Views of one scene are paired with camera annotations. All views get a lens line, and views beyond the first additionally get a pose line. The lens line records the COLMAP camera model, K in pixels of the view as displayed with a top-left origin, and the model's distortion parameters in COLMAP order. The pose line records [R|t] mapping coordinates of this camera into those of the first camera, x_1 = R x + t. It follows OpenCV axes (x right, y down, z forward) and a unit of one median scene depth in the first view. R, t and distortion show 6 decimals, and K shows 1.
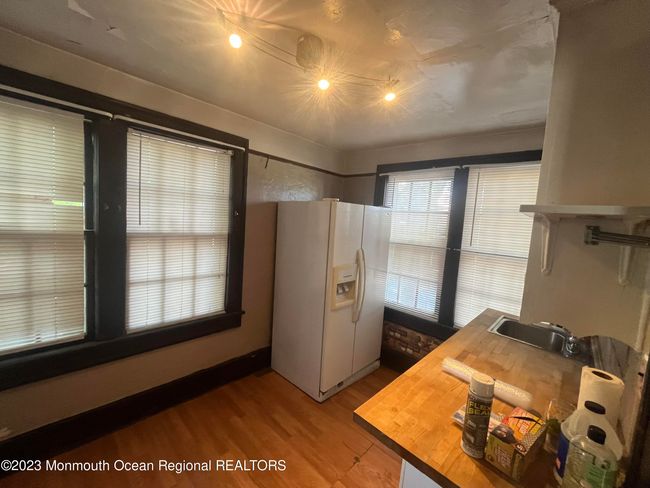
lens RADIAL K [[267.8, 0, 327.3], [0, 267.8, 243.5], [0, 0, 1]] dist [0.001981, 0.000700]
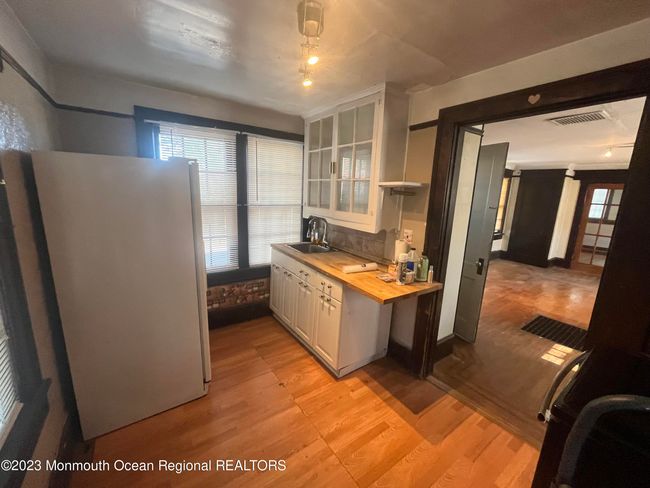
lens RADIAL K [[267.8, 0, 327.1], [0, 267.8, 242.5], [0, 0, 1]] dist [0.001981, 0.000700]
pose [[0.199632, -0.253117, 0.946614, -0.689332], [0.064437, 0.967360, 0.245075, -0.093371], [-0.977750, 0.012072, 0.209426, 0.428045]]
